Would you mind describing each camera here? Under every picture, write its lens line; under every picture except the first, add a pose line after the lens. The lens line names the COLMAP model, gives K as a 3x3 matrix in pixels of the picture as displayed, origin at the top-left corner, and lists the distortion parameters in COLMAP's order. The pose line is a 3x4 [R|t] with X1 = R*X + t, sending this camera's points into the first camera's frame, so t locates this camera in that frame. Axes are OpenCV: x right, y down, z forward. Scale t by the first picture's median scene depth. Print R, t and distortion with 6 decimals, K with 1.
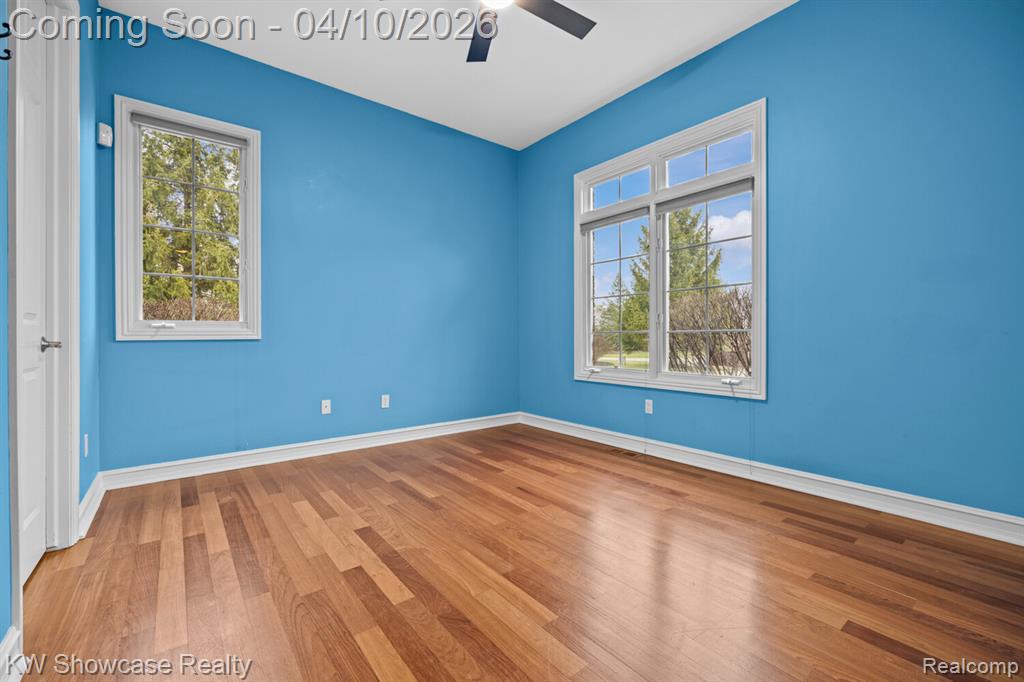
lens RADIAL K [[431.3, 0, 512.4], [0, 431.3, 335.9], [0, 0, 1]] dist [-0.002519, -0.000161]
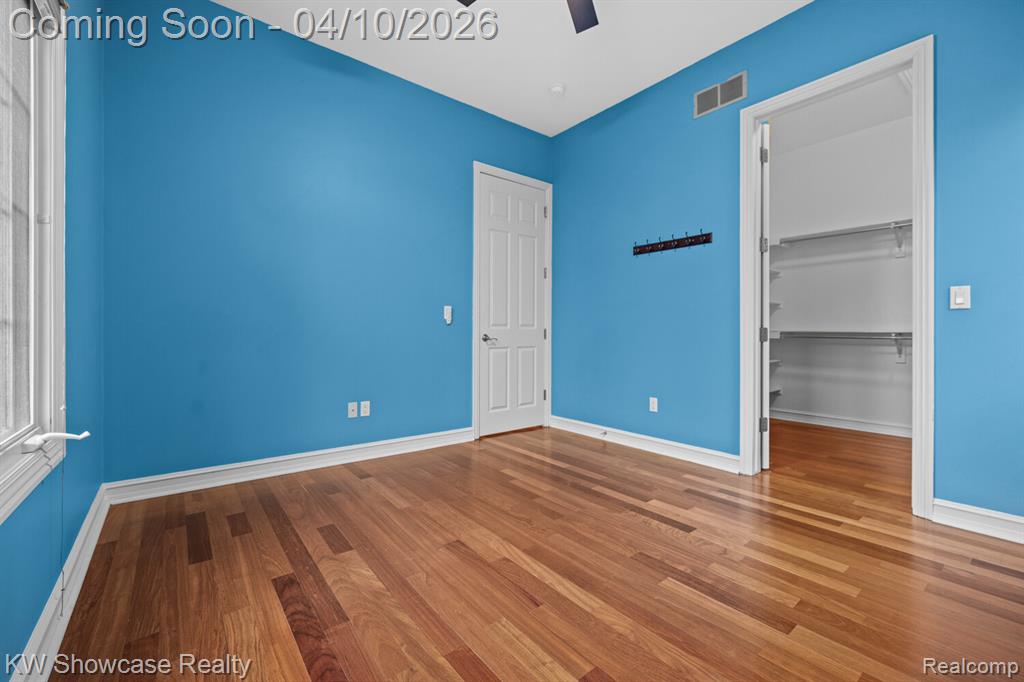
lens RADIAL K [[431.3, 0, 512.4], [0, 431.3, 335.9], [0, 0, 1]] dist [-0.002519, -0.000161]
pose [[-0.999986, 0.003520, 0.003877, 0.052145], [0.003531, 0.999990, 0.002795, 0.001147], [-0.003867, 0.002809, -0.999989, 1.912253]]
